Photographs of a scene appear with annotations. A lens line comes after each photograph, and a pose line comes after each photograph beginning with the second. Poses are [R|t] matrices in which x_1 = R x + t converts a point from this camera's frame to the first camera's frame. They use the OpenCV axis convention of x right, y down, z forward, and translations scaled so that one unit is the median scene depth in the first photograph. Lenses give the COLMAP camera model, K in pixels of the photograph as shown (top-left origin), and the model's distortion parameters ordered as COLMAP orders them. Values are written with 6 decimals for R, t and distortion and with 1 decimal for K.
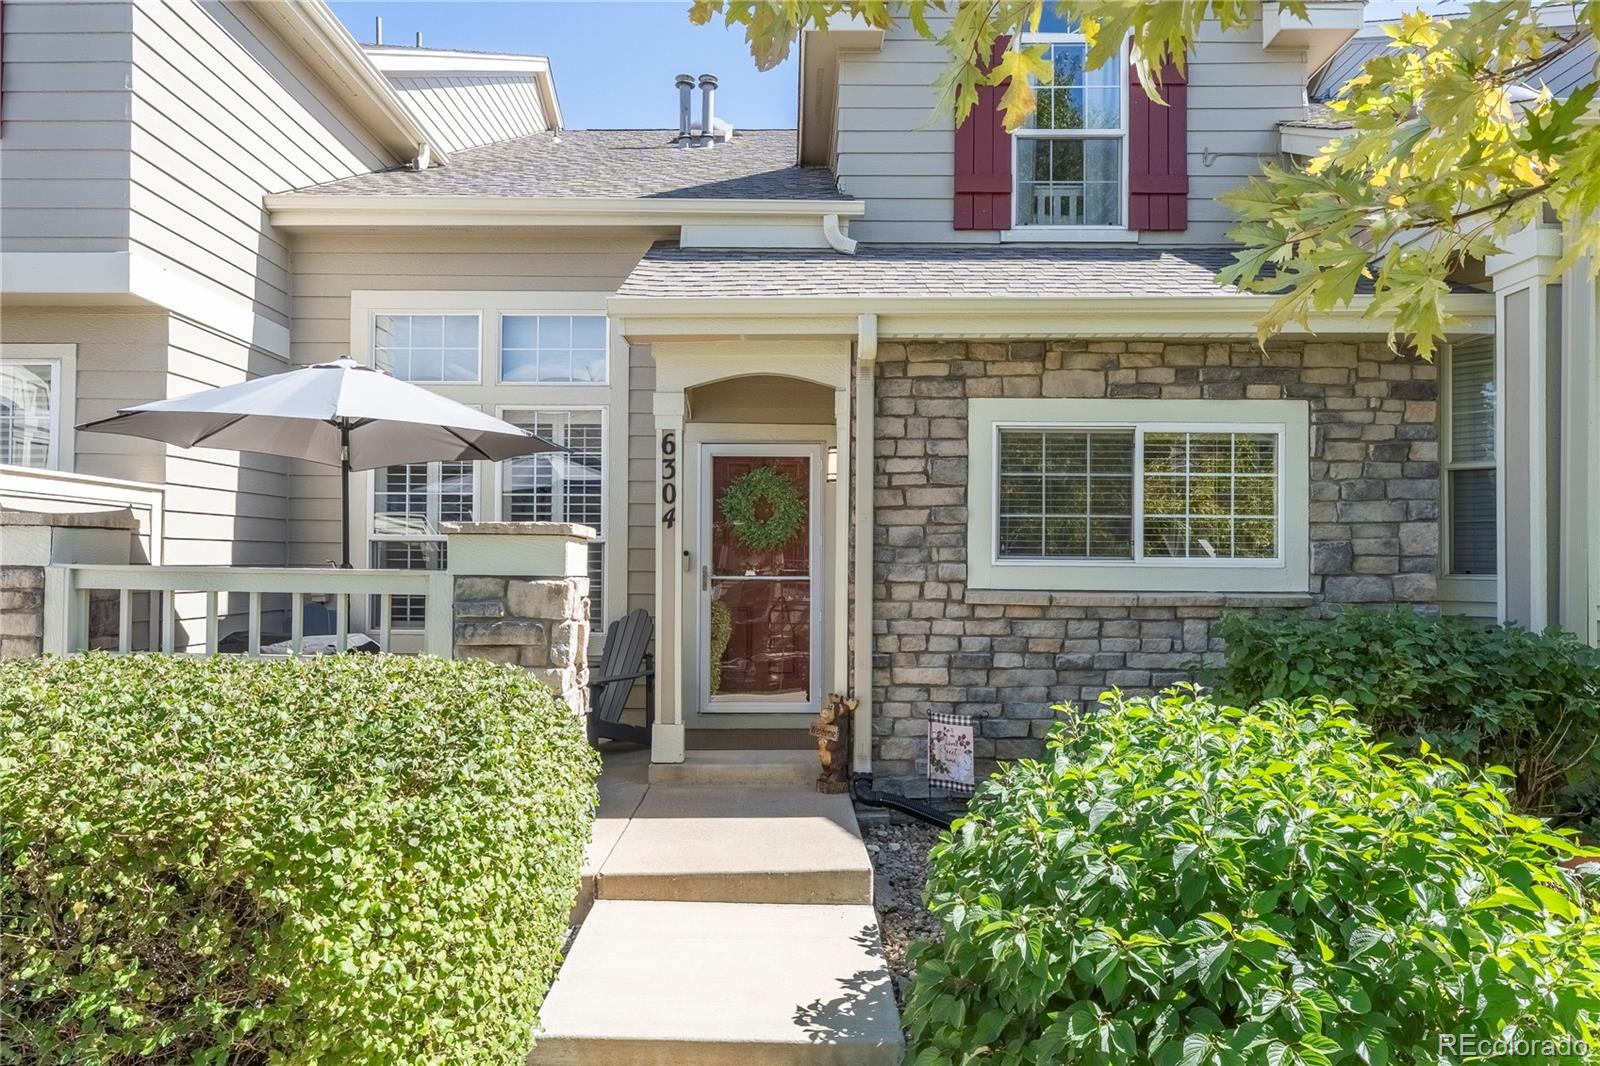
lens RADIAL K [[1009.0, 0, 749.9], [0, 1009.0, 558.7], [0, 0, 1]] dist [0.007607, -0.004387]
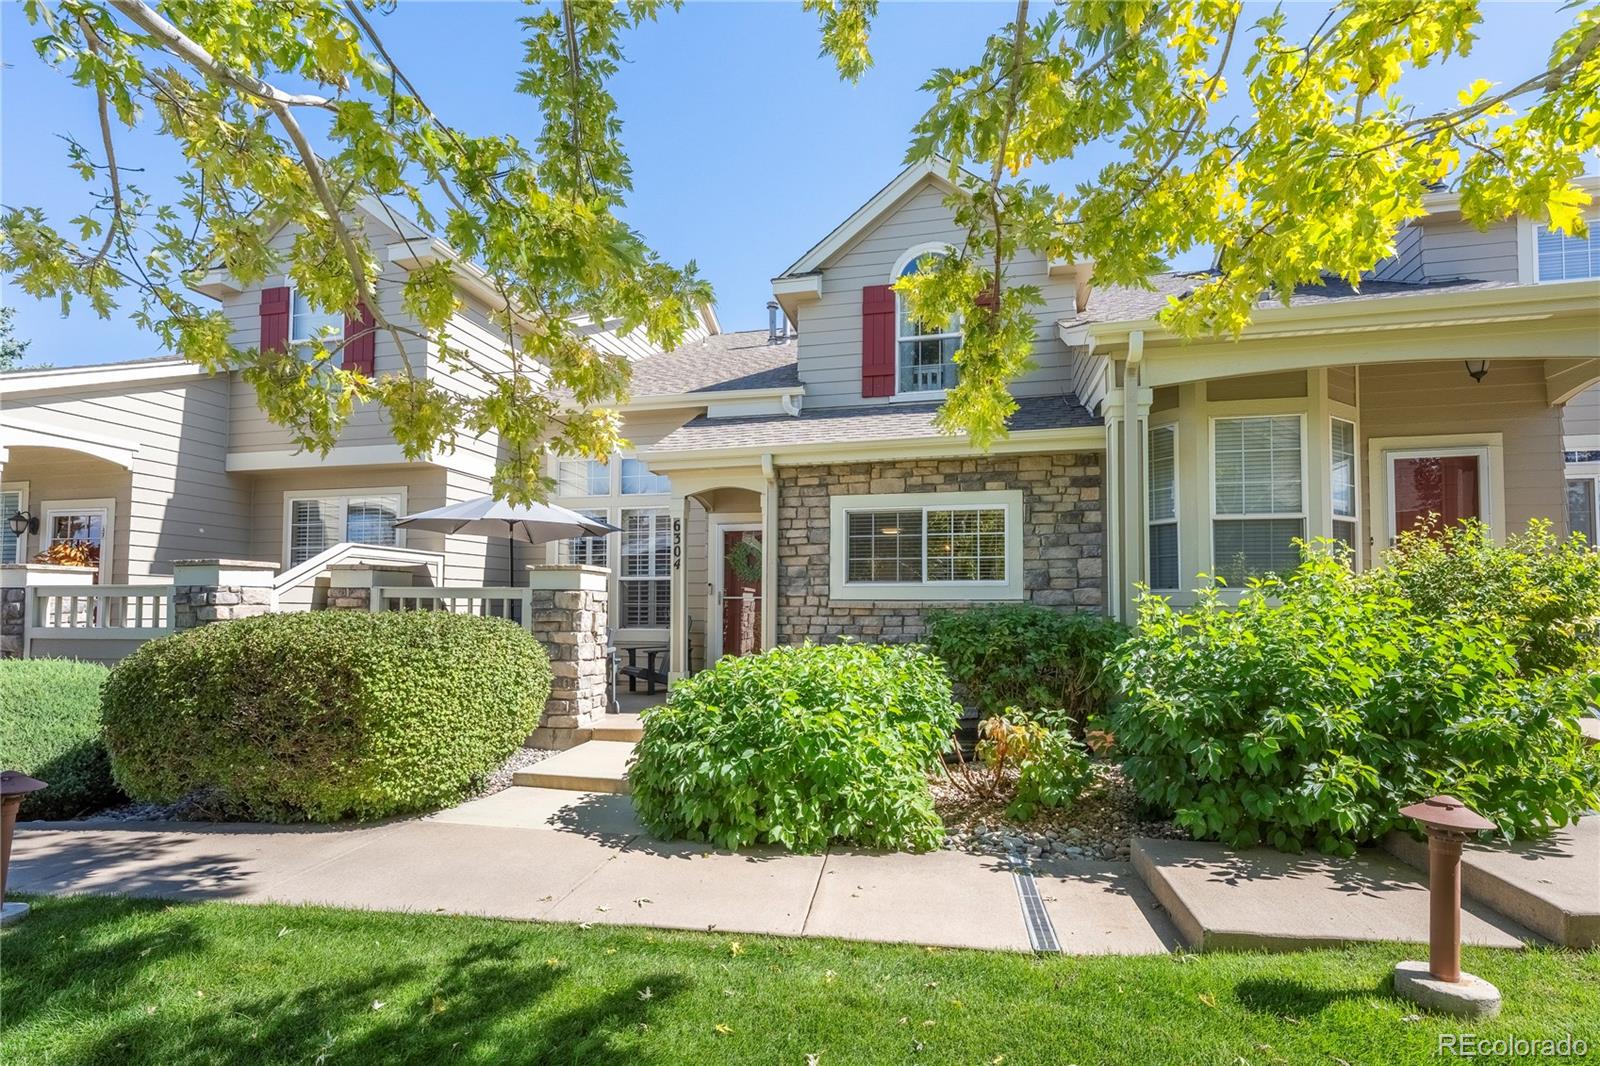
lens RADIAL K [[720.2, 0, 787.9], [0, 720.2, 590.8], [0, 0, 1]] dist [0.004639, 0.002269]
pose [[0.979181, -0.011685, -0.202653, 0.406462], [0.007813, 0.999772, -0.019896, 0.039415], [0.202839, 0.017898, 0.979048, -0.297540]]
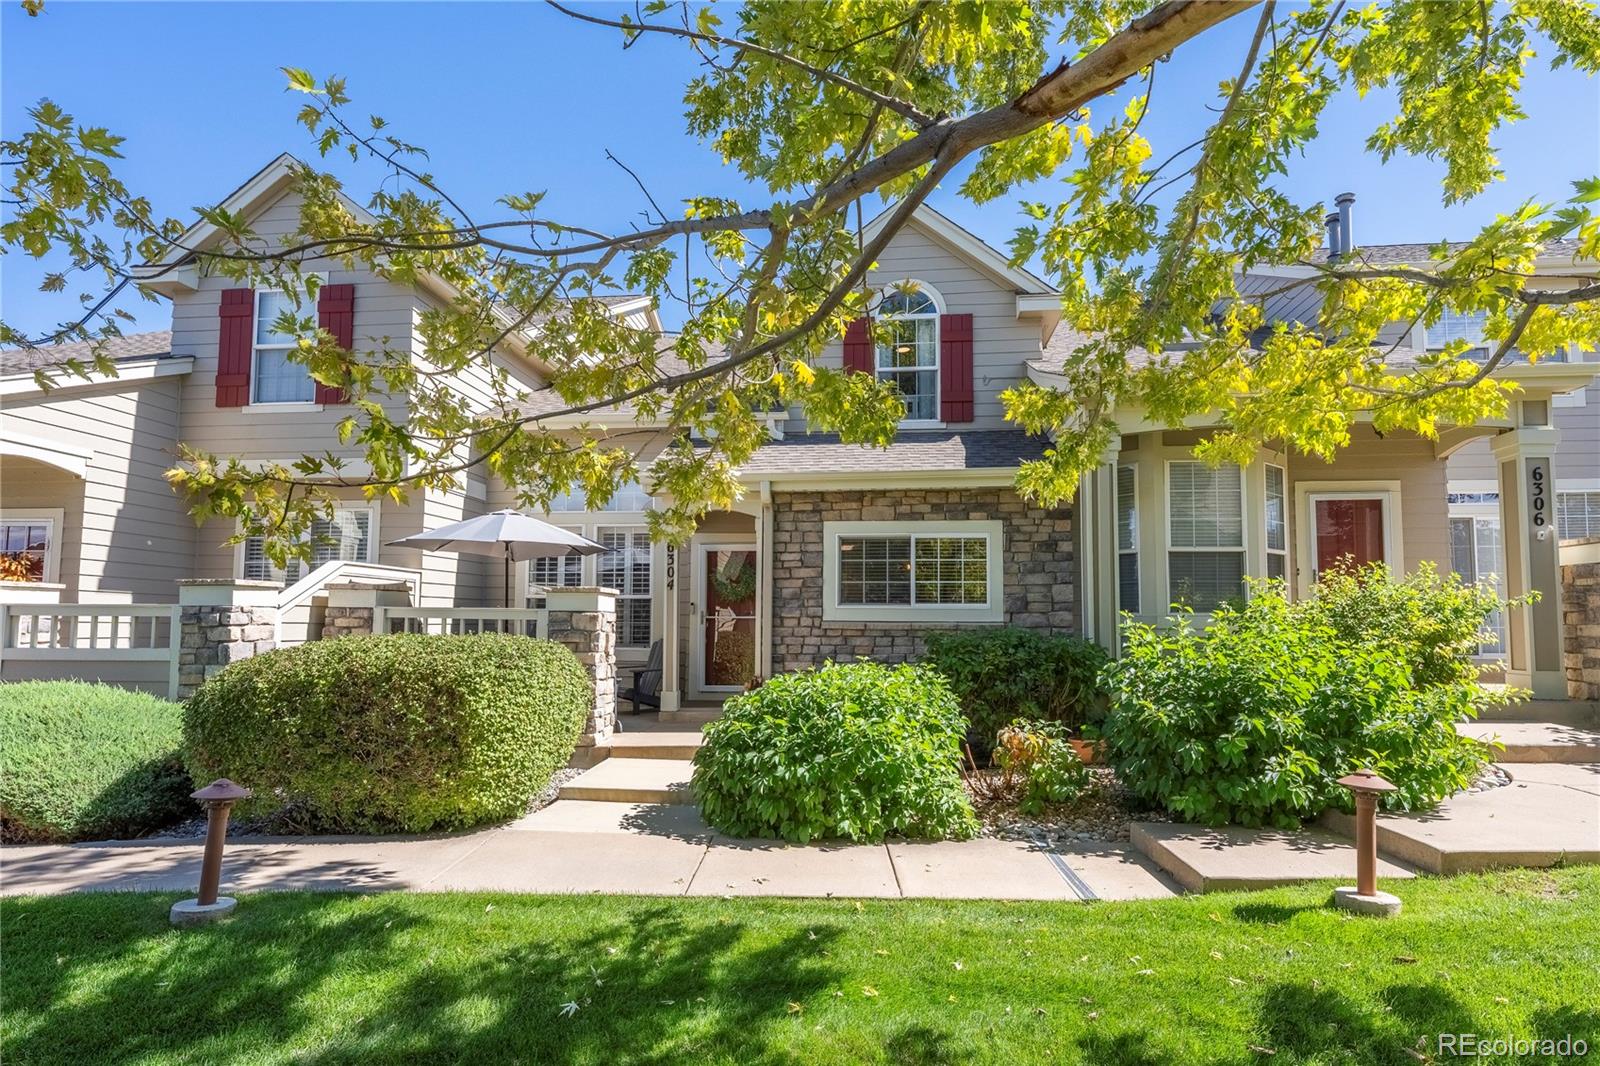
lens RADIAL K [[796.1, 0, 786.7], [0, 796.1, 581.4], [0, 0, 1]] dist [0.012599, 0.001229]
pose [[0.996635, -0.006805, -0.081685, 0.270915], [0.003080, 0.998954, -0.045631, 0.024263], [0.081910, 0.045226, 0.995613, -0.514344]]
